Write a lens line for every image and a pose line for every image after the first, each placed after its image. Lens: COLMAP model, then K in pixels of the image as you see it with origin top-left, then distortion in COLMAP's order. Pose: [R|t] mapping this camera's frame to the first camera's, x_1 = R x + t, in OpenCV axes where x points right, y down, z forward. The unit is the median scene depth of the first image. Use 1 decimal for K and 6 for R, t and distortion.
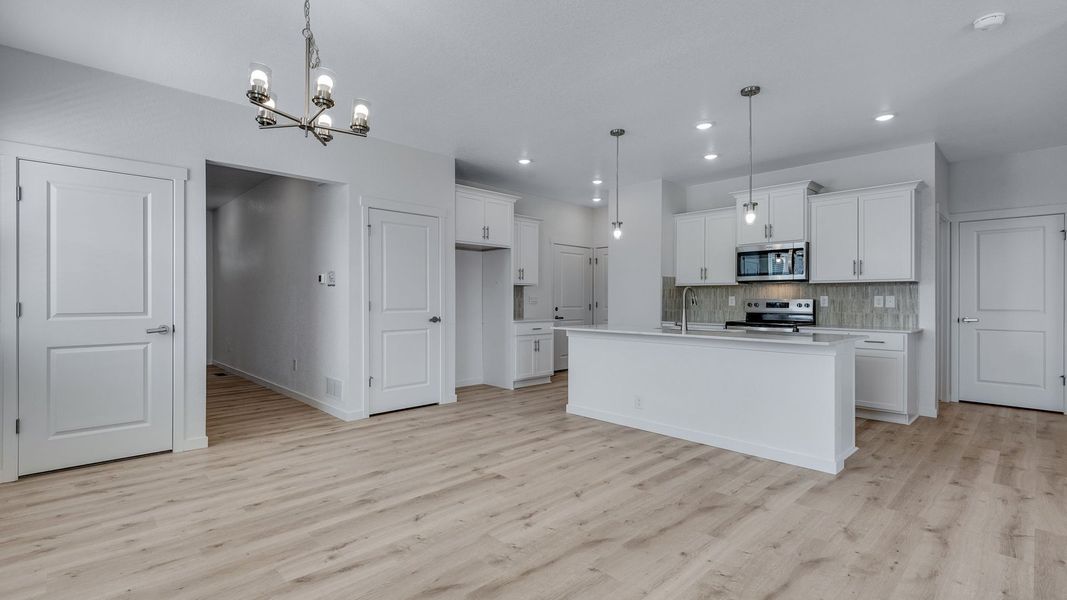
lens RADIAL K [[486.4, 0, 524.8], [0, 486.4, 299.6], [0, 0, 1]] dist [0.013636, -0.000911]
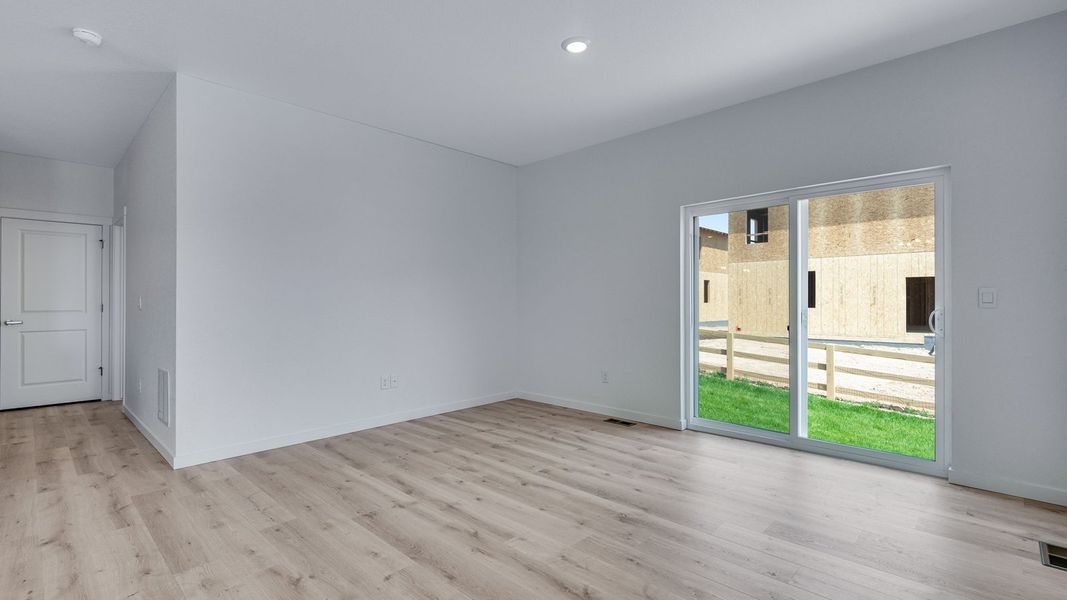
lens RADIAL K [[486.4, 0, 524.8], [0, 486.4, 299.6], [0, 0, 1]] dist [0.013636, -0.000911]
pose [[-0.027779, 0.003444, 0.999608, -0.125861], [-0.000073, 0.999994, -0.003447, 0.002725], [-0.999614, -0.000168, -0.027779, 0.087232]]
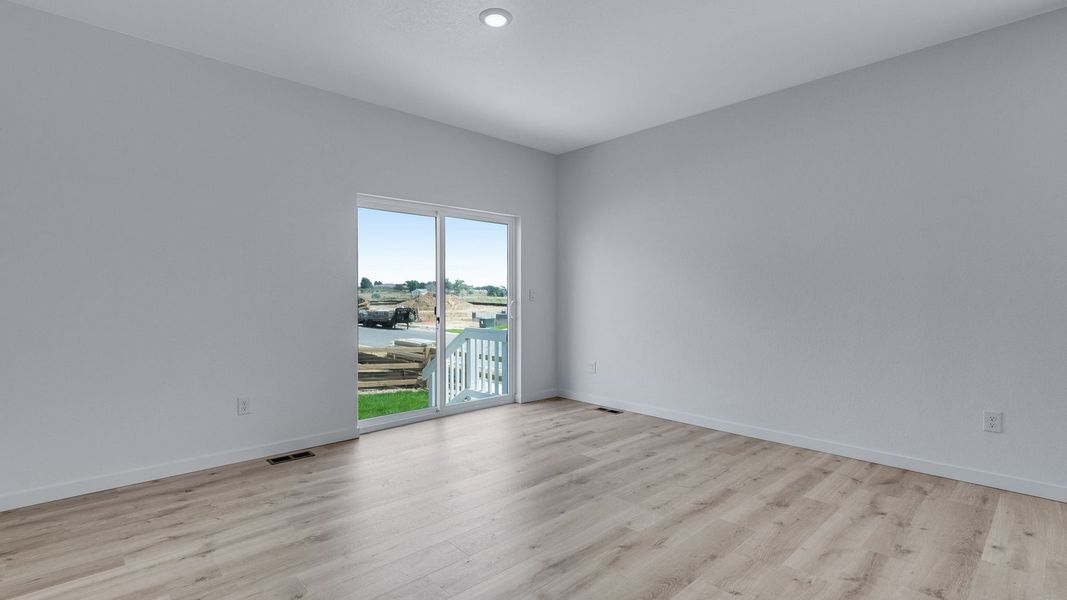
lens RADIAL K [[486.4, 0, 524.8], [0, 486.4, 299.6], [0, 0, 1]] dist [0.013636, -0.000911]
pose [[-0.999686, 0.003330, 0.024823, 0.808777], [0.003397, 0.999991, 0.002642, 0.005927], [-0.024814, 0.002725, -0.999688, 0.890377]]
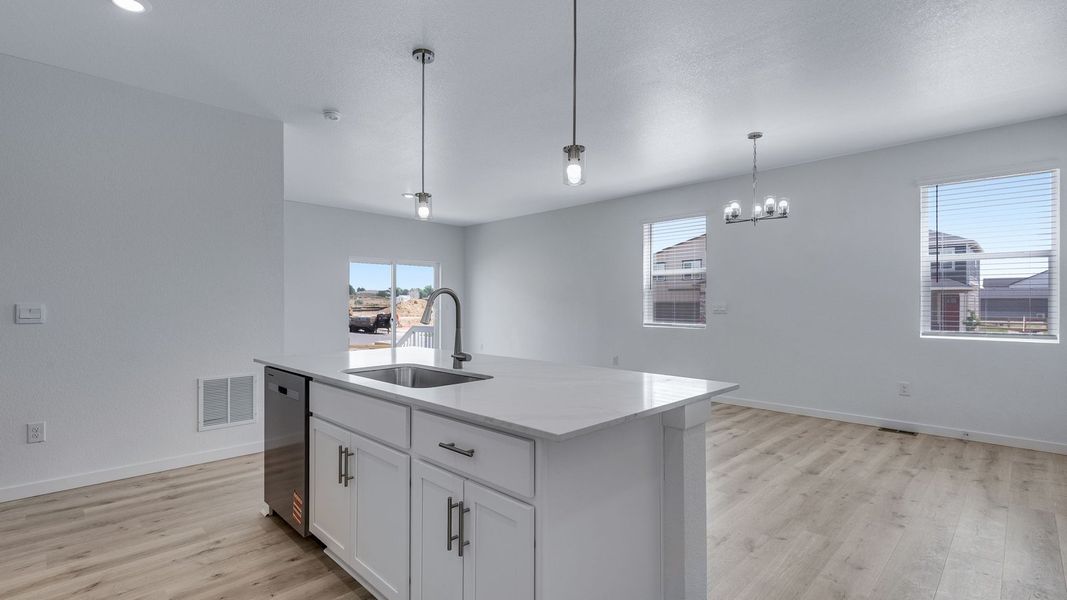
lens RADIAL K [[482.8, 0, 533.3], [0, 482.8, 304.0], [0, 0, 1]] dist [0.000968, 0.000398]
pose [[-0.999675, -0.003151, -0.025315, 0.364271], [-0.003063, 0.999989, -0.003513, -0.010008], [0.025325, -0.003434, -0.999673, 2.212789]]
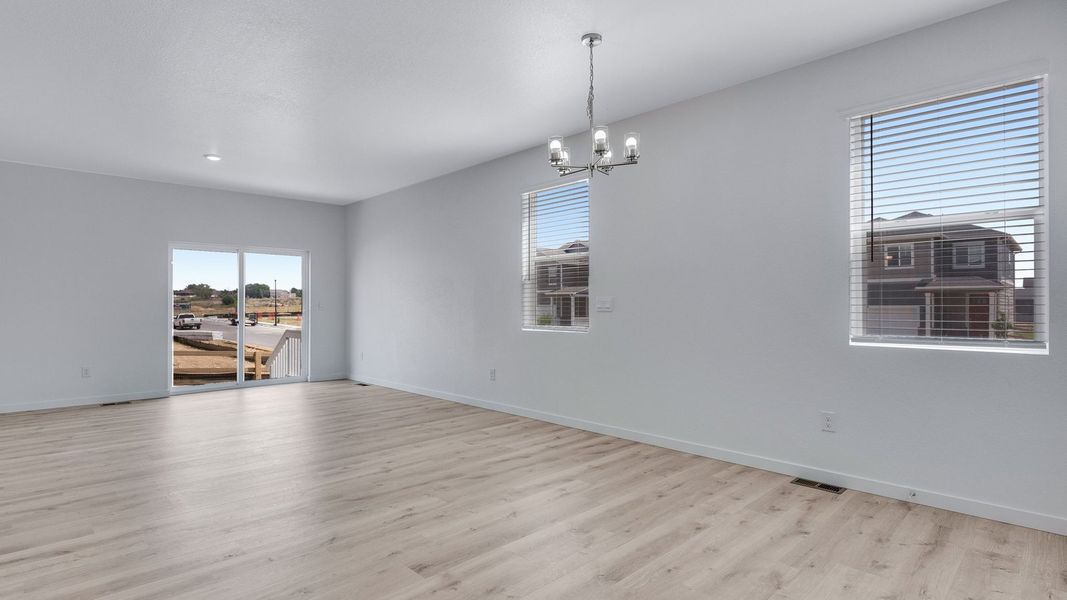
lens RADIAL K [[520.0, 0, 527.1], [0, 520.0, 305.3], [0, 0, 1]] dist [0.000586, -0.001202]
pose [[-0.999929, -0.000741, -0.011891, -0.201194], [-0.000661, 0.999977, -0.006708, 0.010677], [0.011895, -0.006700, -0.999907, 1.807981]]
